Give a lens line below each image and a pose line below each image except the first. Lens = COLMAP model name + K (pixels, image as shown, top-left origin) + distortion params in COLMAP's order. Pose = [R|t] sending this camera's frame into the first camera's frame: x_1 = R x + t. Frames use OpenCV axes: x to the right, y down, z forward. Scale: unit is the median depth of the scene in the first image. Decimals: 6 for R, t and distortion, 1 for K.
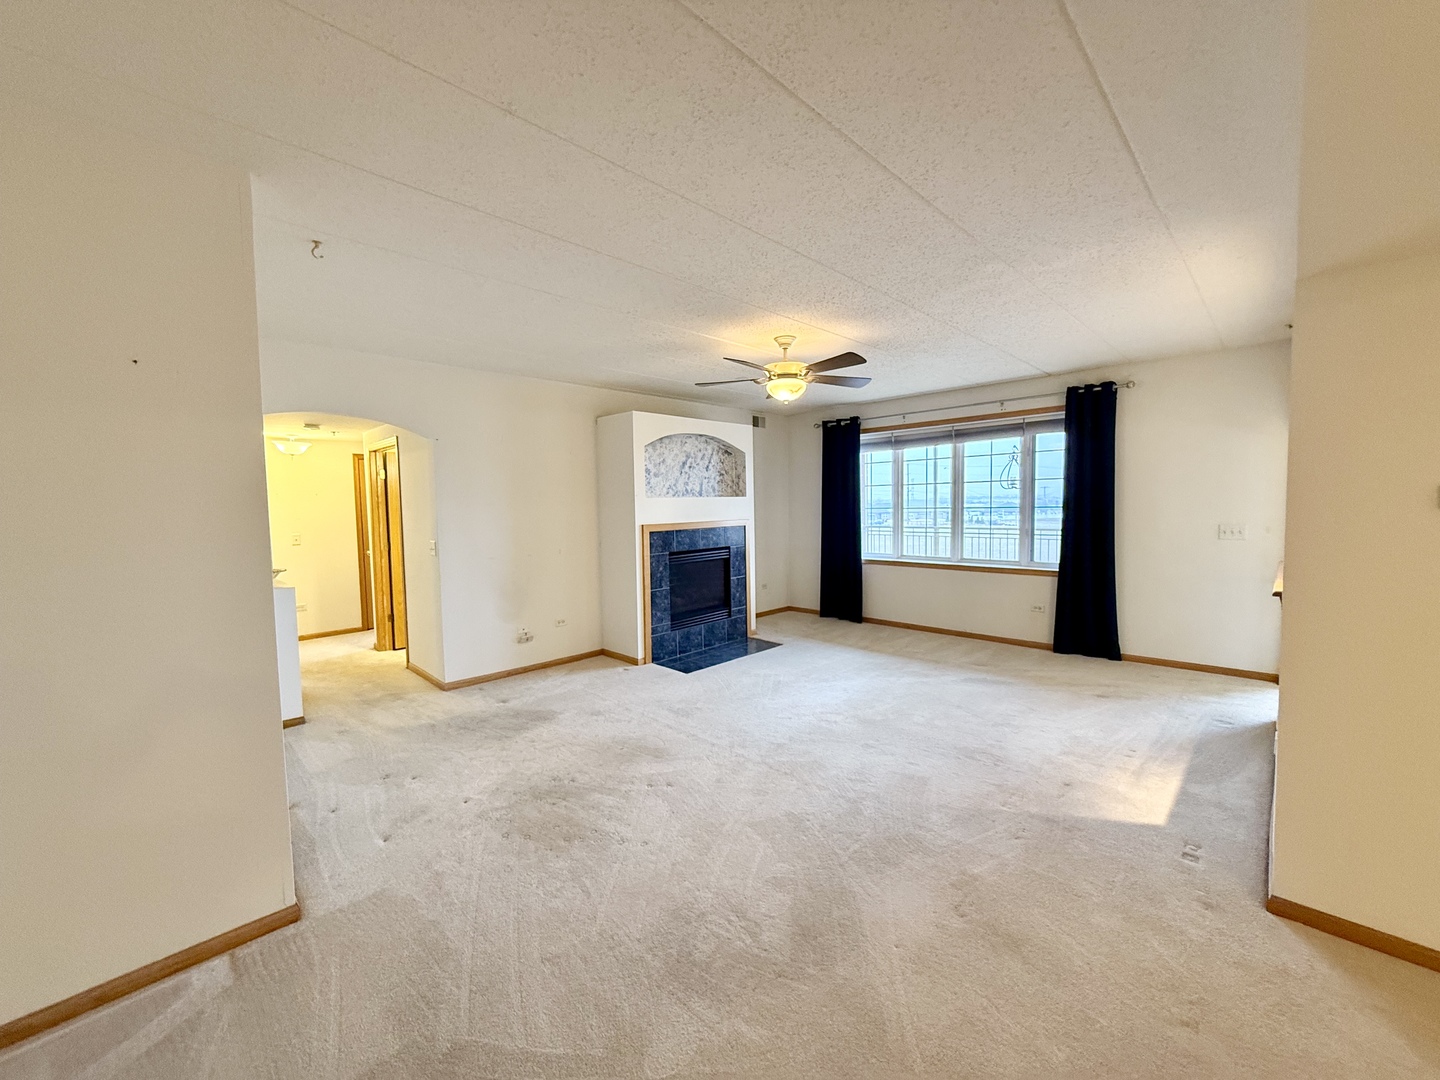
lens RADIAL K [[573.5, 0, 724.4], [0, 573.5, 543.4], [0, 0, 1]] dist [-0.001381, 0.000387]
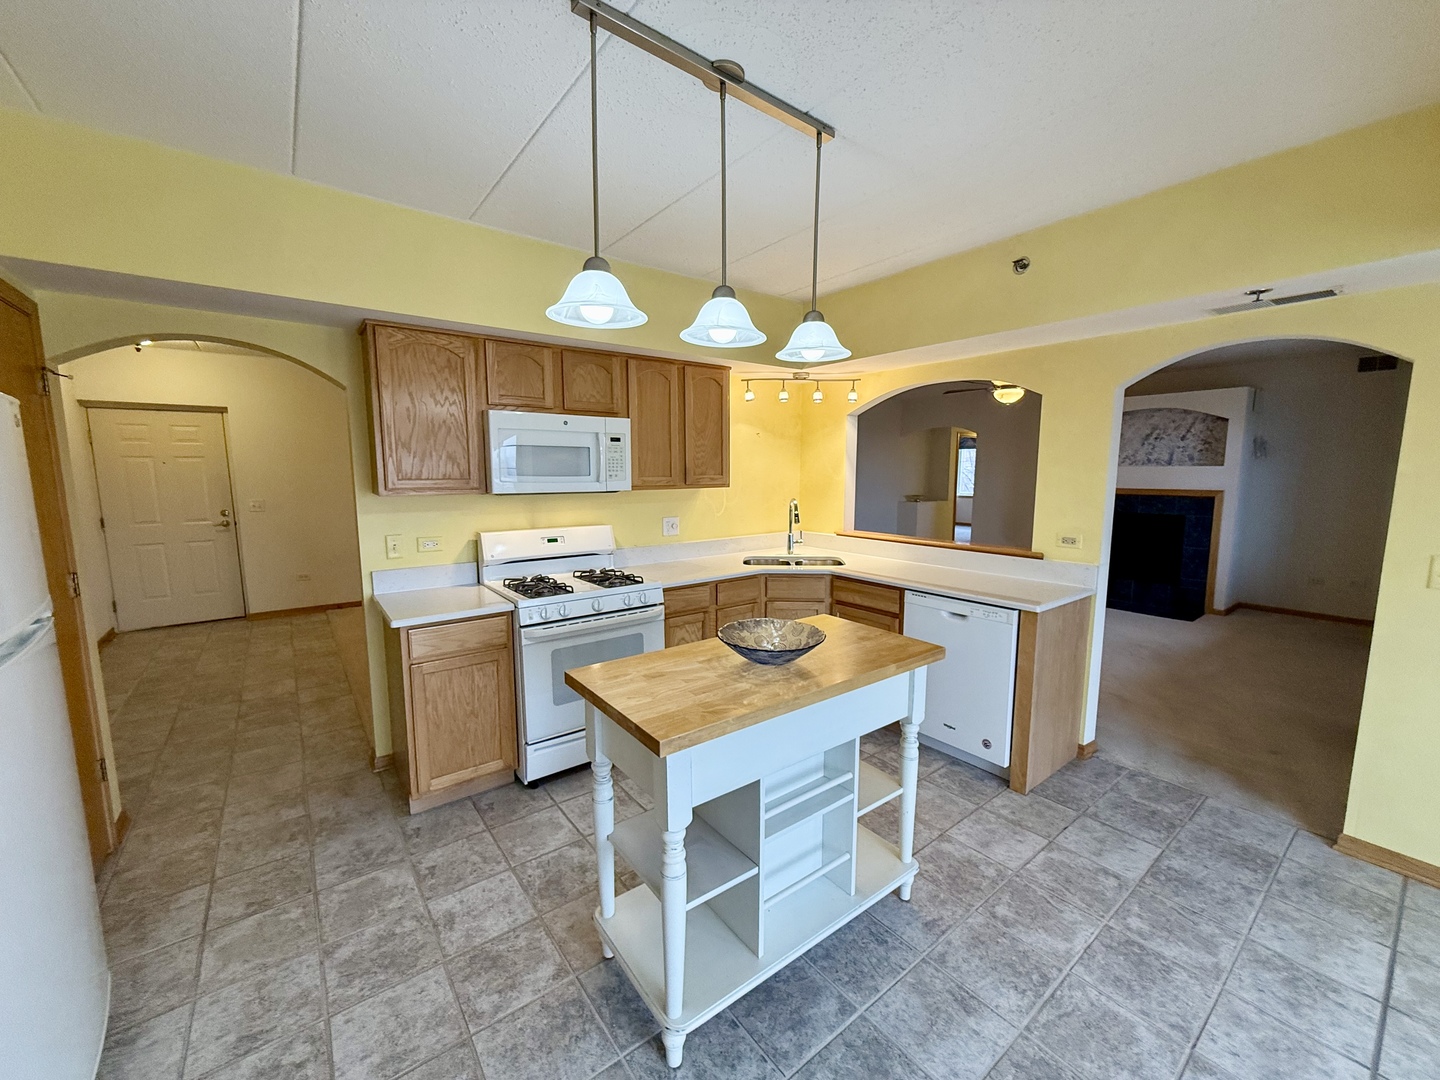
lens RADIAL K [[573.5, 0, 725.2], [0, 573.5, 540.3], [0, 0, 1]] dist [-0.001381, 0.000387]
pose [[-0.135509, 0.144746, -0.980146, 1.160708], [-0.064436, 0.985889, 0.154503, -0.057882], [0.988679, 0.084094, -0.124270, 0.345737]]
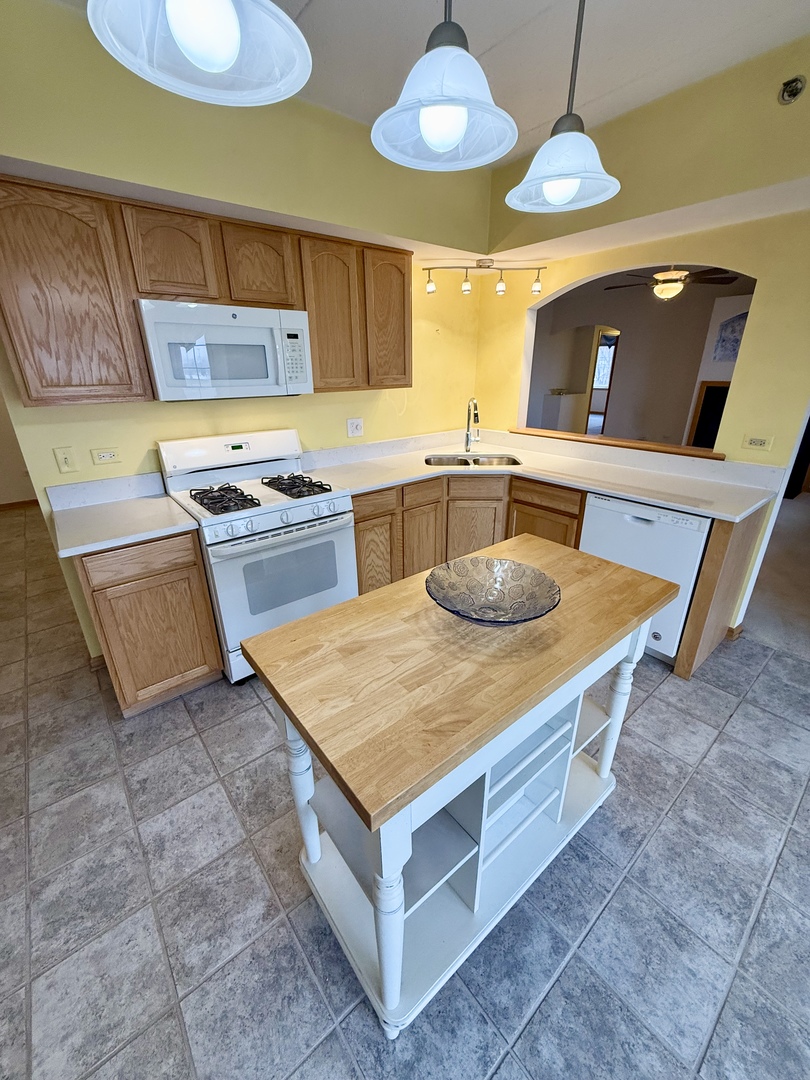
lens RADIAL K [[430.1, 0, 406.1], [0, 430.1, 537.1], [0, 0, 1]] dist [-0.001381, 0.000387]
pose [[-0.105308, 0.389644, -0.914925, 1.031920], [-0.056411, 0.916219, 0.396687, -0.055117], [0.992838, 0.093386, -0.074505, 0.310817]]
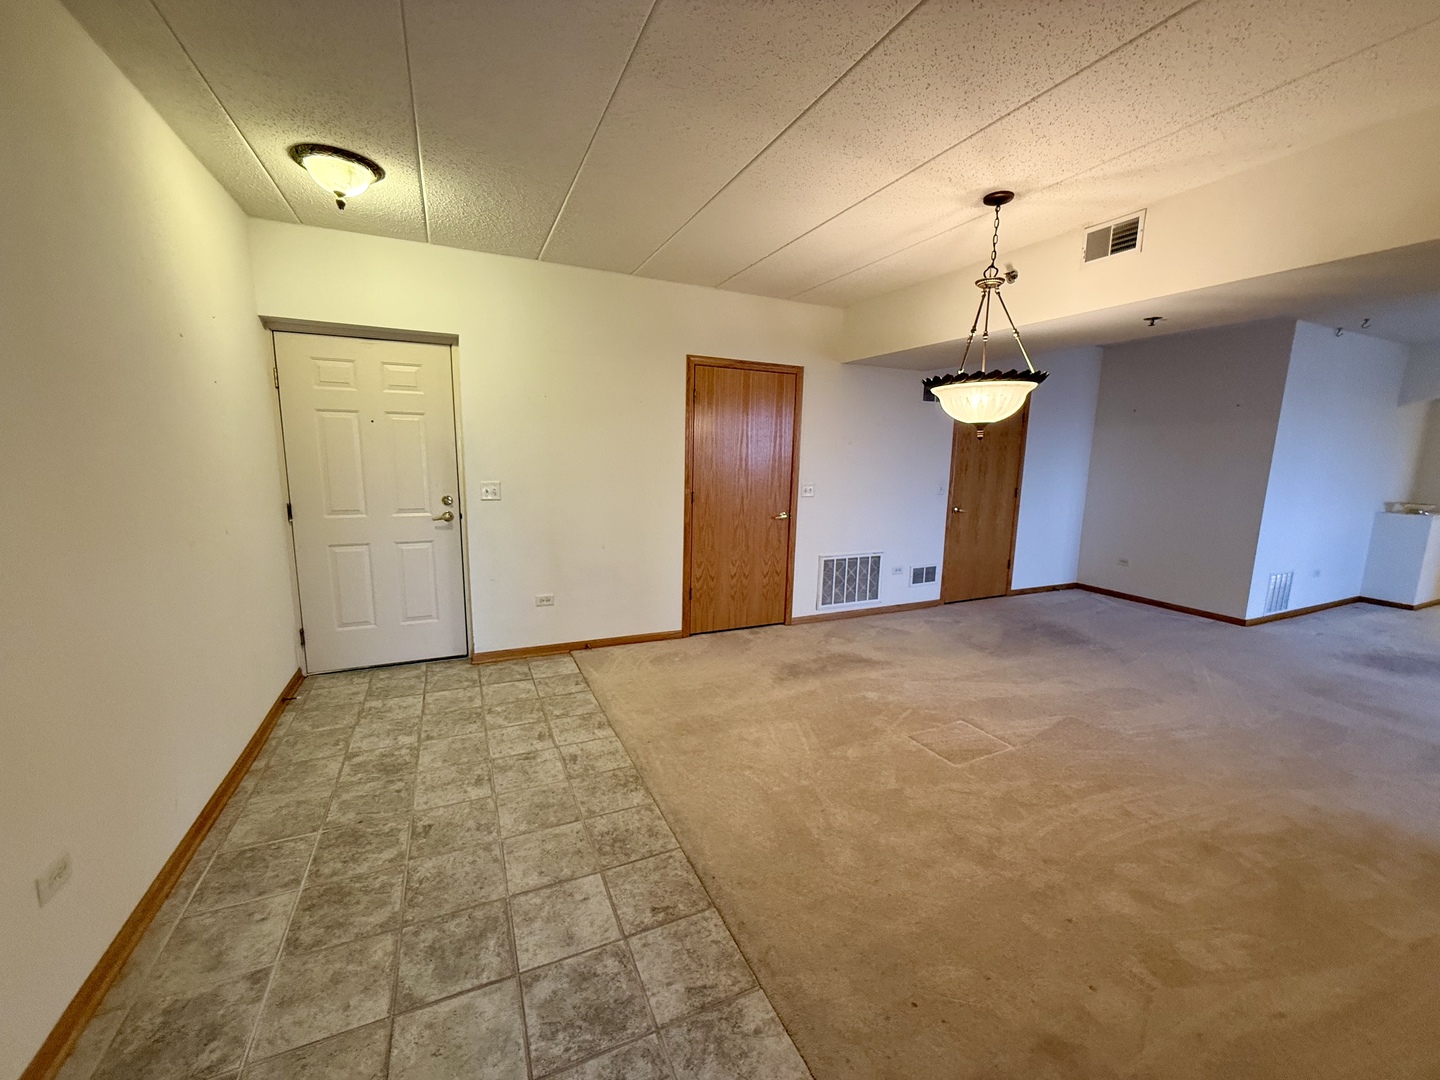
lens RADIAL K [[573.5, 0, 722.9], [0, 573.5, 541.0], [0, 0, 1]] dist [-0.001381, 0.000387]
pose [[-0.348264, 0.156629, -0.924218, 0.804309], [-0.077977, 0.977684, 0.195073, -0.002394], [0.934148, 0.140005, -0.328279, -0.118738]]
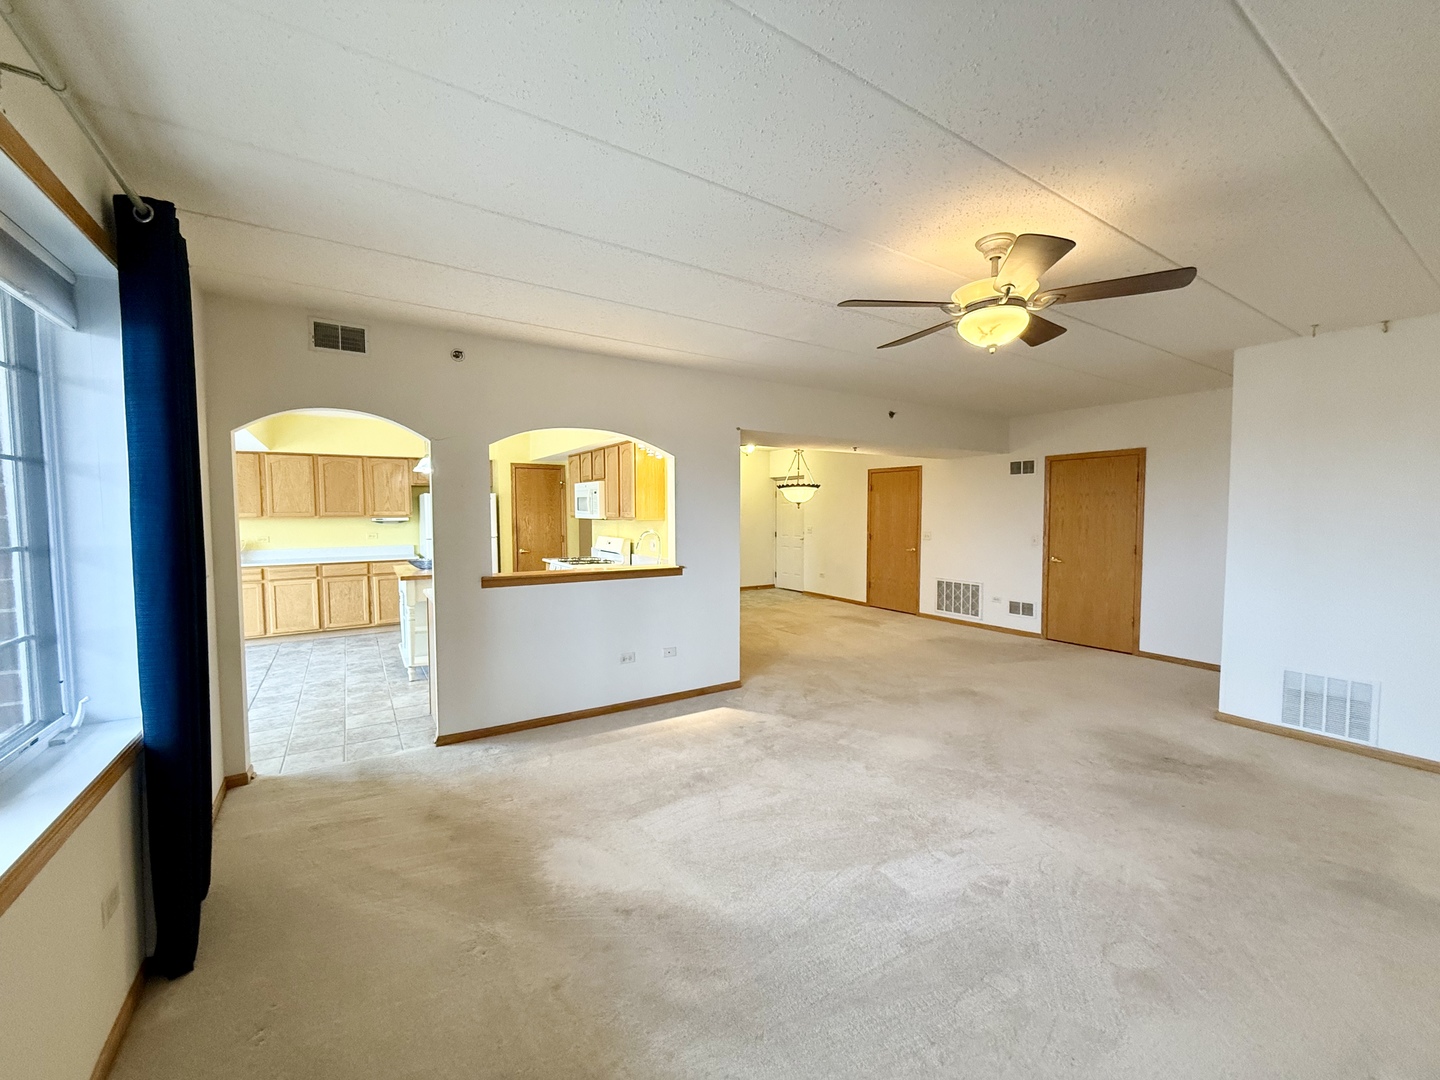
lens RADIAL K [[573.5, 0, 724.1], [0, 573.5, 543.4], [0, 0, 1]] dist [-0.001381, 0.000387]
pose [[-0.977070, 0.007113, 0.212801, 0.178550], [0.033414, 0.992180, 0.120257, -0.087129], [-0.210281, 0.124610, -0.969667, 1.148894]]
